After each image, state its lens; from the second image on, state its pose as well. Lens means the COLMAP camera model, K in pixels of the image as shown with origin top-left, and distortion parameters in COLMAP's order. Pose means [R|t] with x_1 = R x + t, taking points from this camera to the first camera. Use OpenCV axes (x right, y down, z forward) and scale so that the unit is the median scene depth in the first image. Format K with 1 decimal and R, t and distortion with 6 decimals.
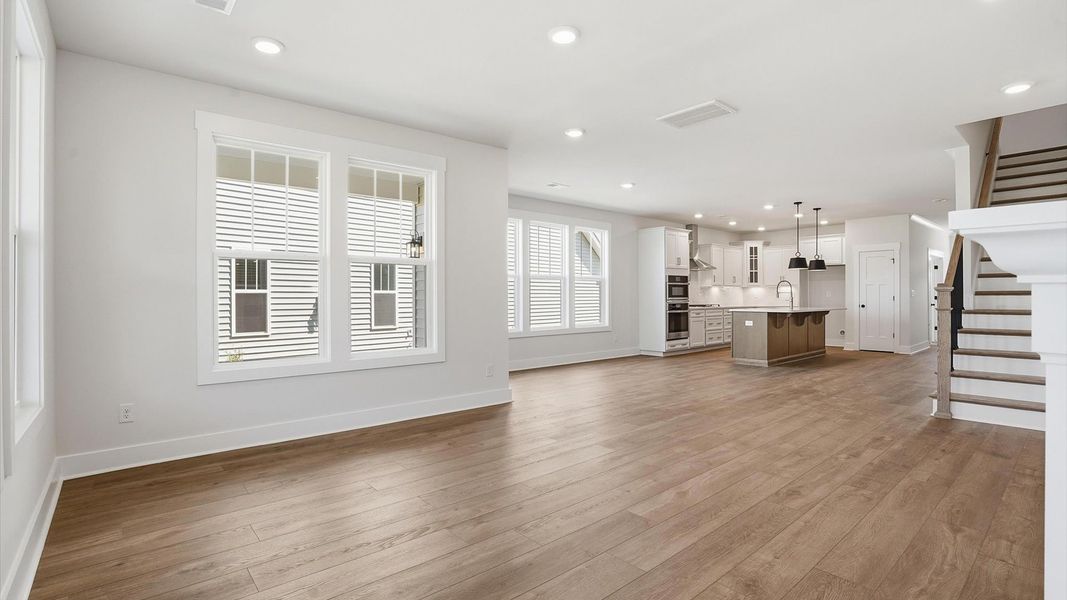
lens RADIAL K [[505.6, 0, 536.1], [0, 505.6, 300.7], [0, 0, 1]] dist [-0.026112, 0.000799]
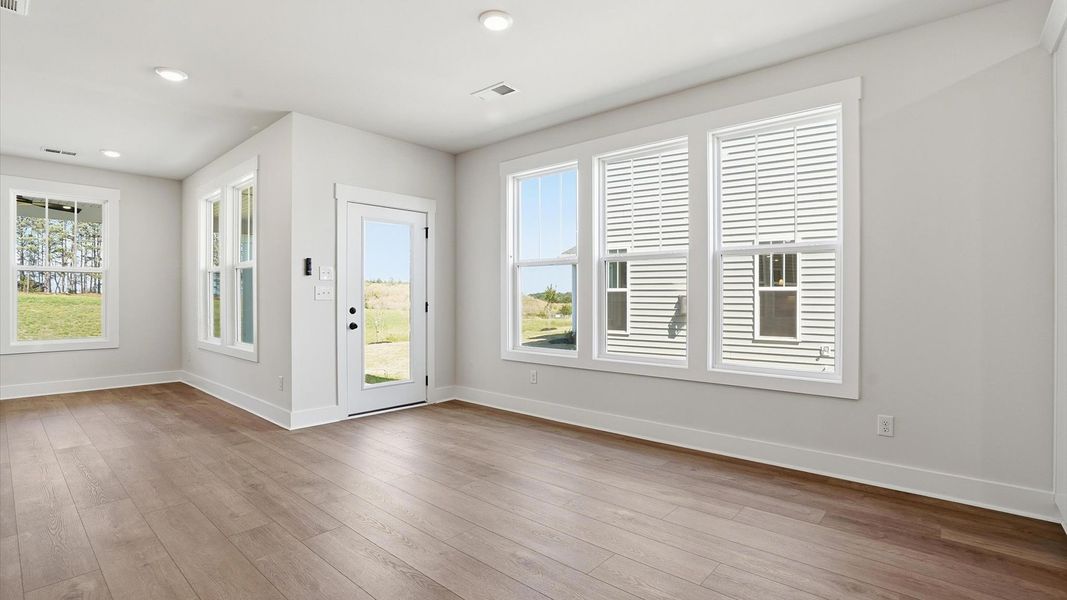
lens RADIAL K [[496.0, 0, 526.2], [0, 496.0, 298.2], [0, 0, 1]] dist [-0.037576, -0.000415]
pose [[0.121512, 0.006897, -0.992566, 0.375362], [-0.005174, 0.999967, 0.006315, -0.006997], [0.992577, 0.004368, 0.121543, 0.640106]]
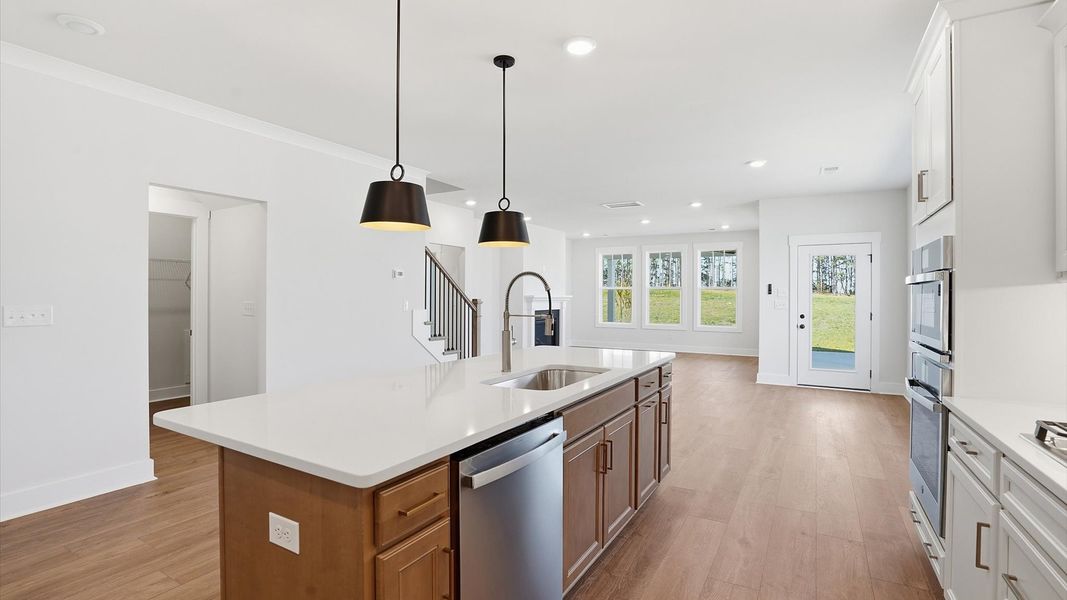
lens RADIAL K [[496.0, 0, 538.0], [0, 496.0, 298.3], [0, 0, 1]] dist [-0.037576, -0.000415]
pose [[-0.944207, 0.003512, -0.329334, 0.475243], [-0.000420, 0.999929, 0.011868, -0.024002], [0.329353, 0.011344, -0.944139, 1.032166]]
